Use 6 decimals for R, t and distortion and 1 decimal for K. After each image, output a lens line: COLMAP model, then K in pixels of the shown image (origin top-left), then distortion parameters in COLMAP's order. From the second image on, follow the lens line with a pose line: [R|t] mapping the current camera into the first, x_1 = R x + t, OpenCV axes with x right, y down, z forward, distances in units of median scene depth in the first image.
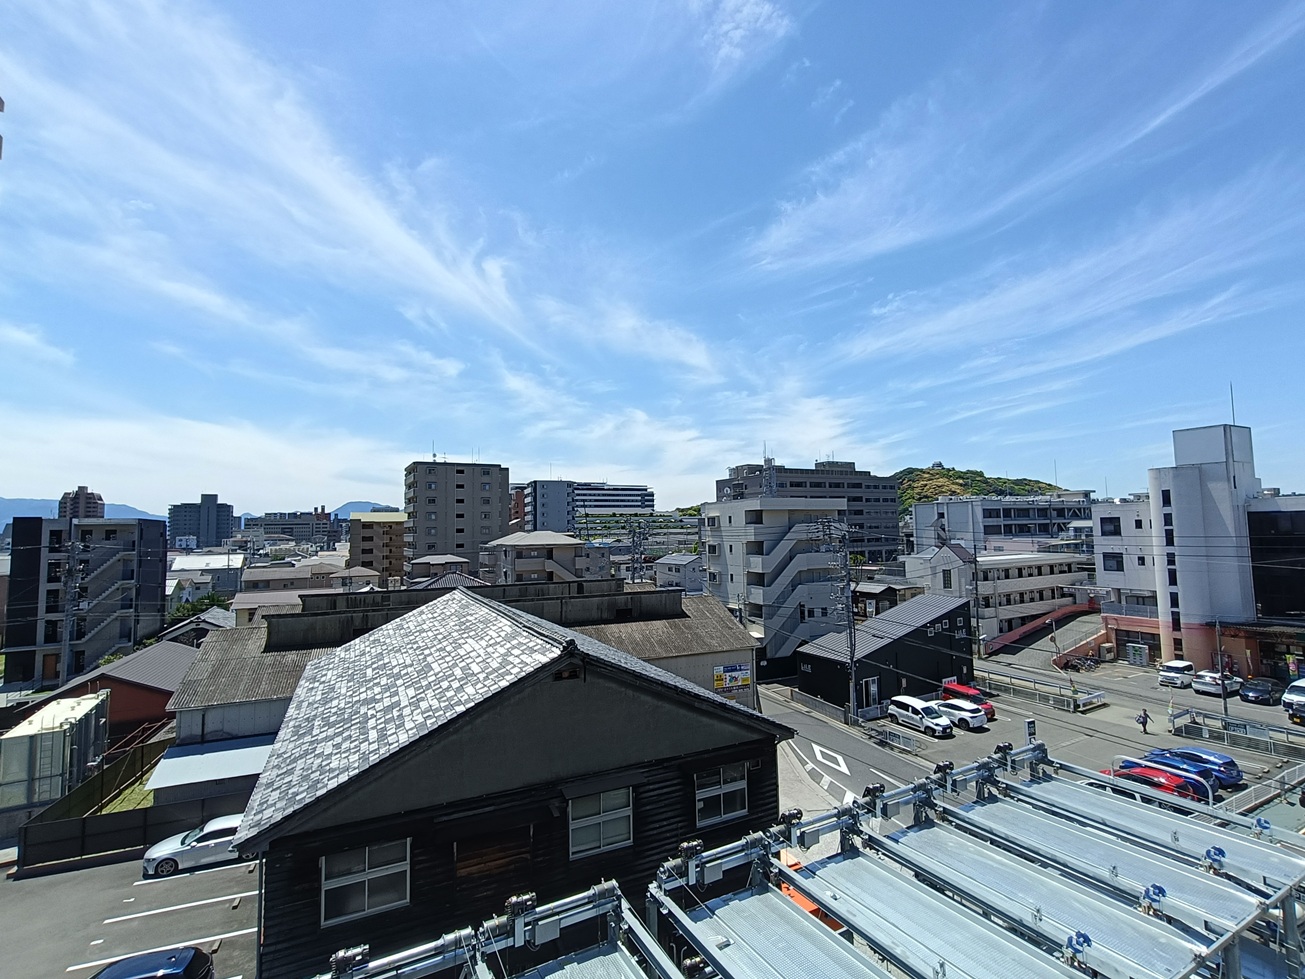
lens RADIAL K [[612.8, 0, 650.4], [0, 612.8, 491.7], [0, 0, 1]] dist [0.001947, 0.000630]
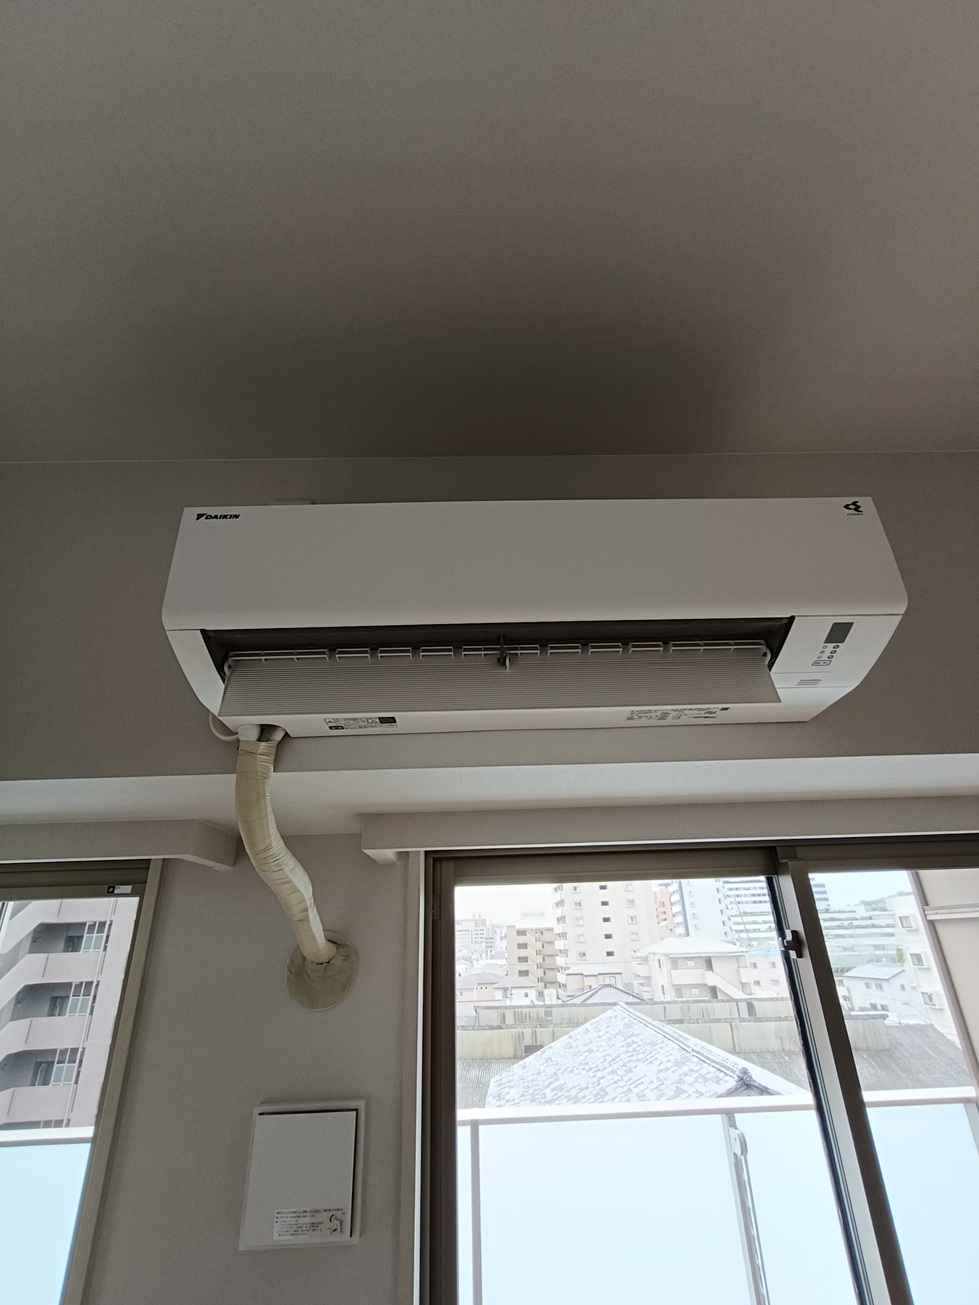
lens RADIAL K [[612.8, 0, 490.7], [0, 612.8, 653.4], [0, 0, 1]] dist [0.001947, 0.000630]
pose [[0.891560, -0.200468, -0.406121, 0.023440], [0.042404, 0.929714, -0.365833, -0.019295], [0.450914, 0.308940, 0.837396, -0.121430]]
